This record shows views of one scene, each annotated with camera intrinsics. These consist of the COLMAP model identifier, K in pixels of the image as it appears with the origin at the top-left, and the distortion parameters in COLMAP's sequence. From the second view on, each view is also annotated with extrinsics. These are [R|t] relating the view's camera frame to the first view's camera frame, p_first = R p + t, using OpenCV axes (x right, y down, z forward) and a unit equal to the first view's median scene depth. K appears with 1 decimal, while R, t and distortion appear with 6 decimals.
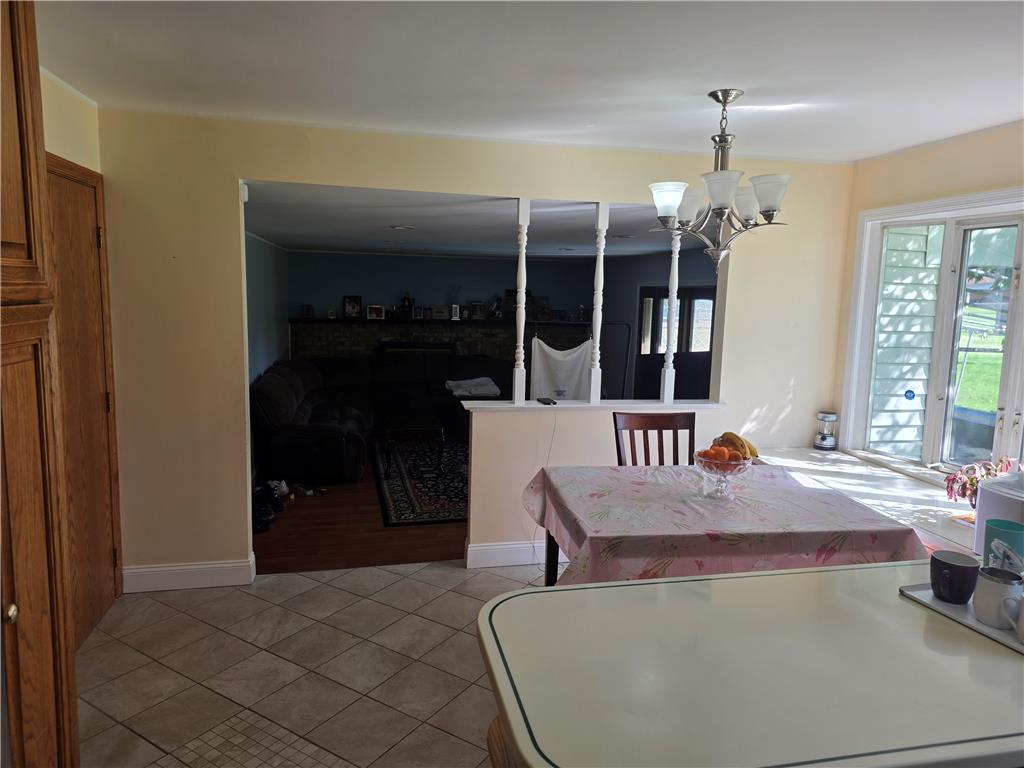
lens RADIAL K [[676.5, 0, 507.6], [0, 676.5, 377.7], [0, 0, 1]] dist [0.090444, -0.075620]
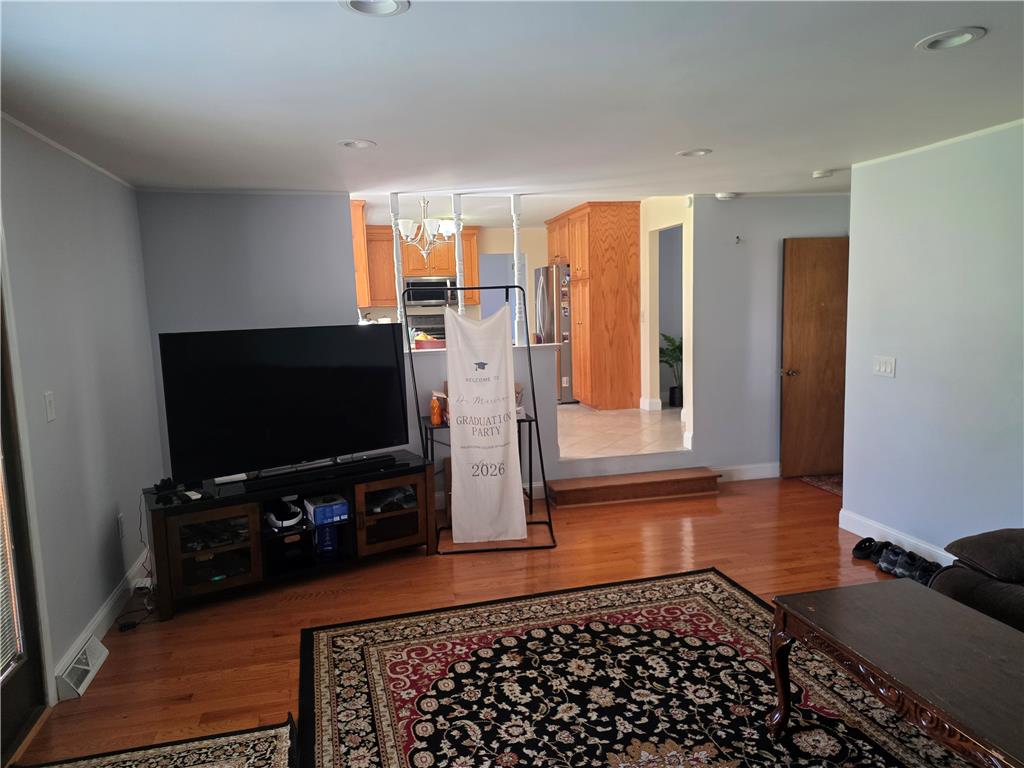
lens RADIAL K [[698.7, 0, 506.5], [0, 698.7, 391.7], [0, 0, 1]] dist [0.077543, -0.066872]
pose [[-0.999168, 0.014187, -0.038230, 0.038630], [0.004371, 0.969385, 0.245506, -0.084788], [0.040543, 0.245135, -0.968641, 0.923517]]
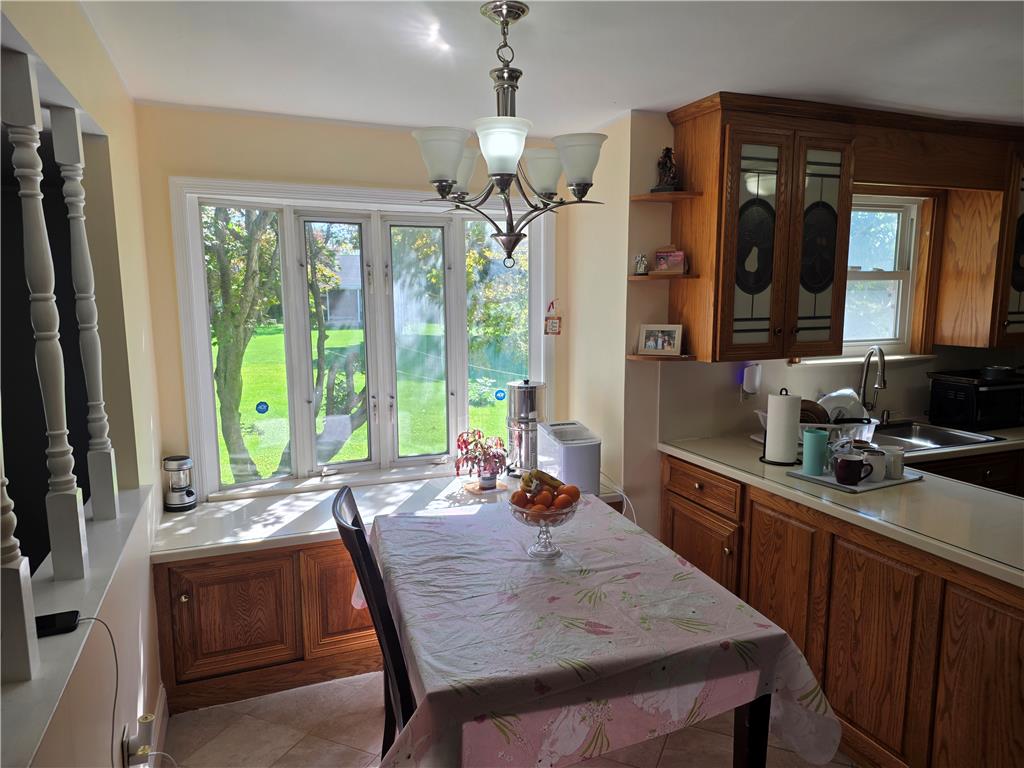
lens RADIAL K [[678.0, 0, 523.4], [0, 678.0, 387.3], [0, 0, 1]] dist [0.096371, -0.085730]
pose [[-0.183014, -0.158282, 0.970285, -0.115019], [0.125105, 0.975181, 0.182678, -0.043615], [-0.975118, 0.154821, -0.158670, 0.308637]]
